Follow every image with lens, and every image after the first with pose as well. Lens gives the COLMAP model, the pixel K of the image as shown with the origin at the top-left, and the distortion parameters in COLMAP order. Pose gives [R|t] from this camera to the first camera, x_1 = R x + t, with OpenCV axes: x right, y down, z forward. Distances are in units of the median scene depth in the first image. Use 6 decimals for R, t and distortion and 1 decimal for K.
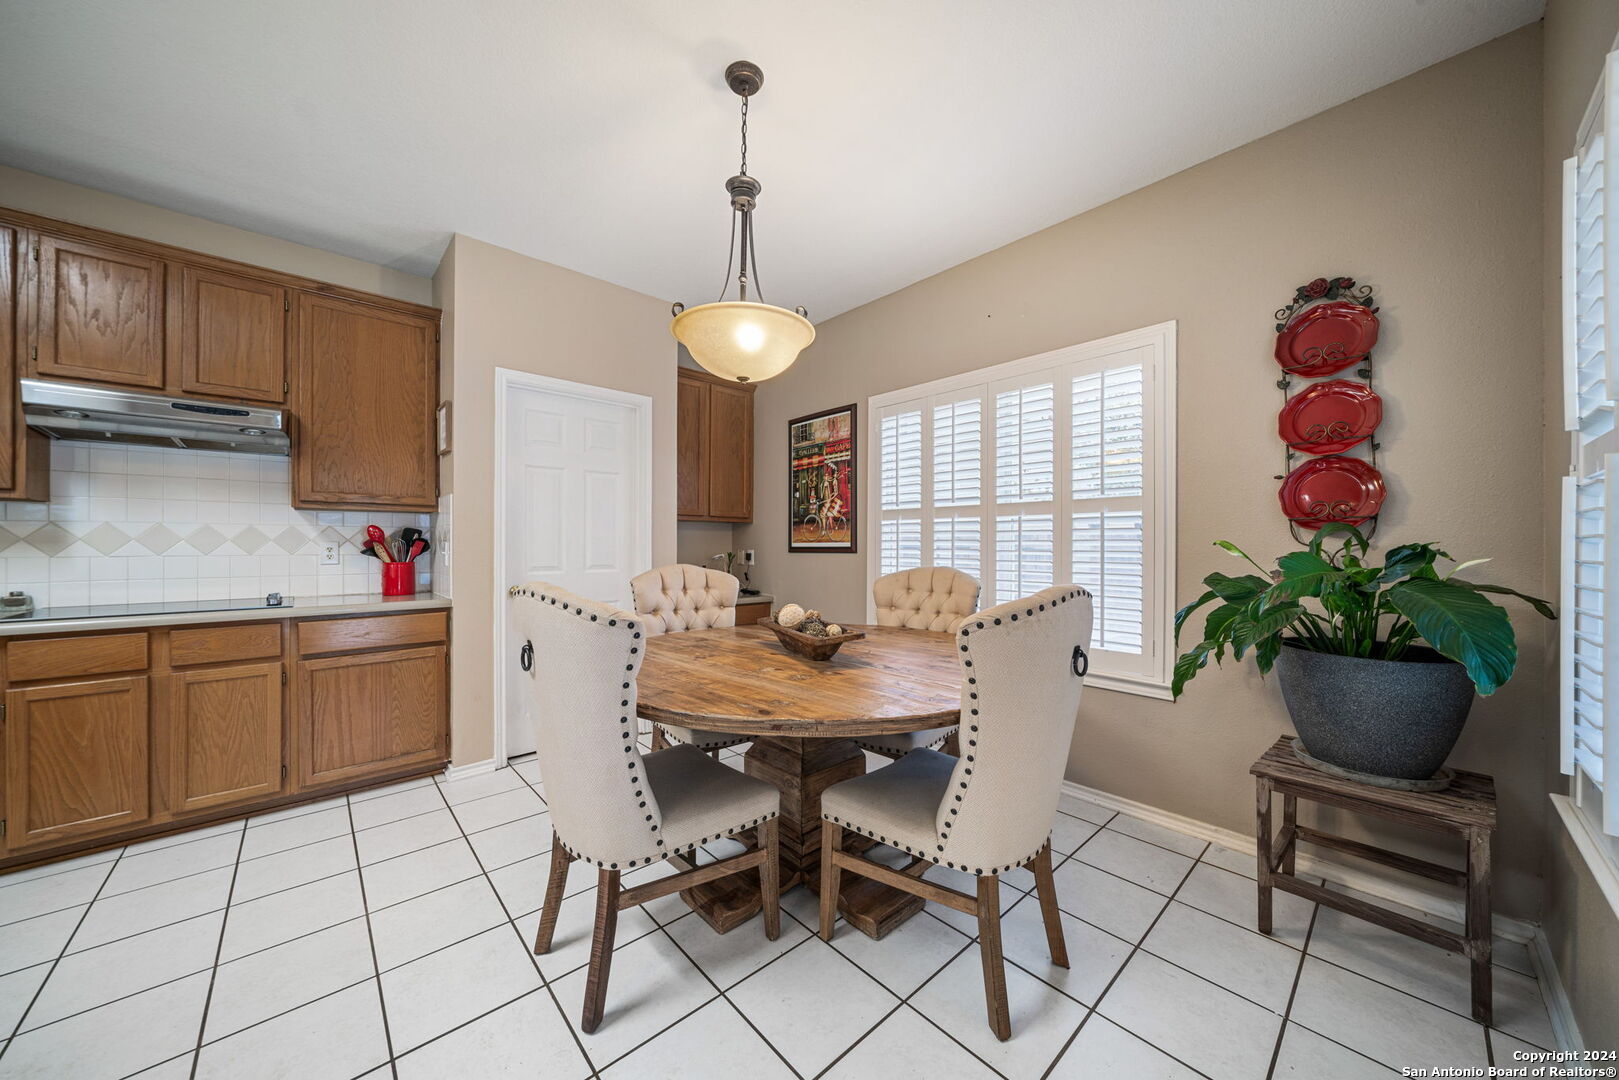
lens RADIAL K [[552.4, 0, 805.3], [0, 552.4, 547.1], [0, 0, 1]] dist [-0.001748, -0.000112]
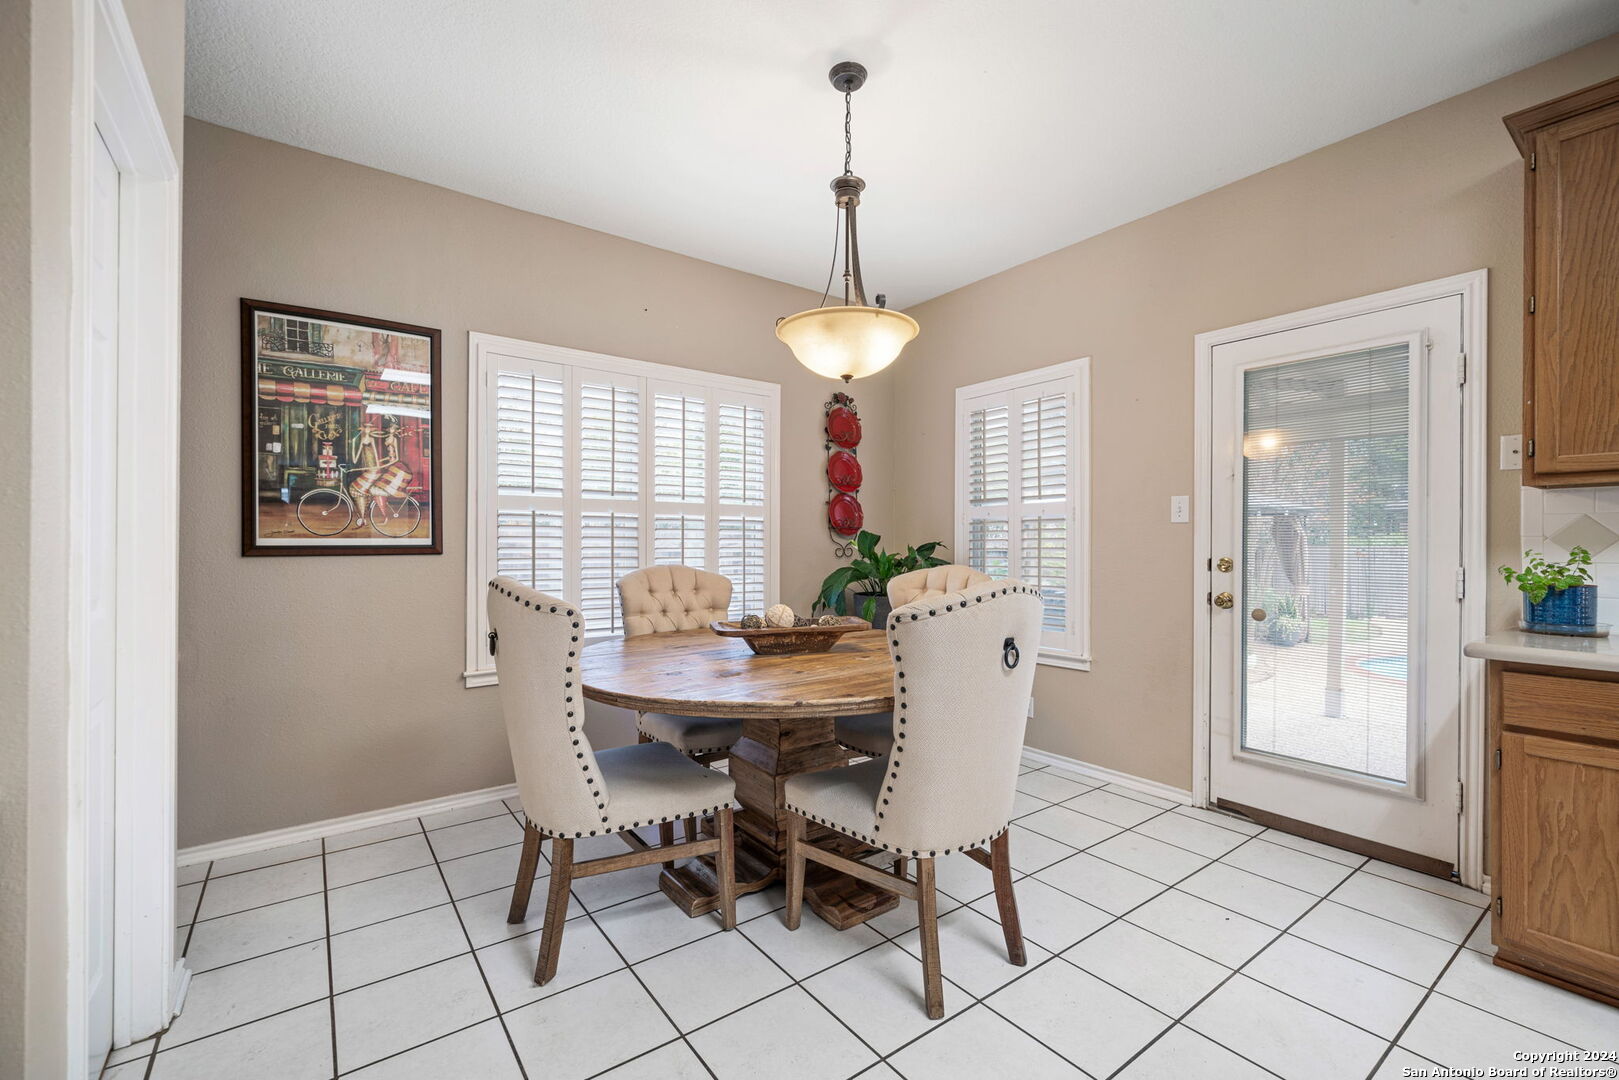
lens RADIAL K [[673.9, 0, 809.5], [0, 673.9, 540.0], [0, 0, 1]] dist [0.000336, -0.000182]
pose [[0.112962, 0.002503, 0.993596, -0.649632], [0.001342, 0.999996, -0.002671, -0.003728], [-0.993598, 0.001636, 0.112958, 0.453202]]
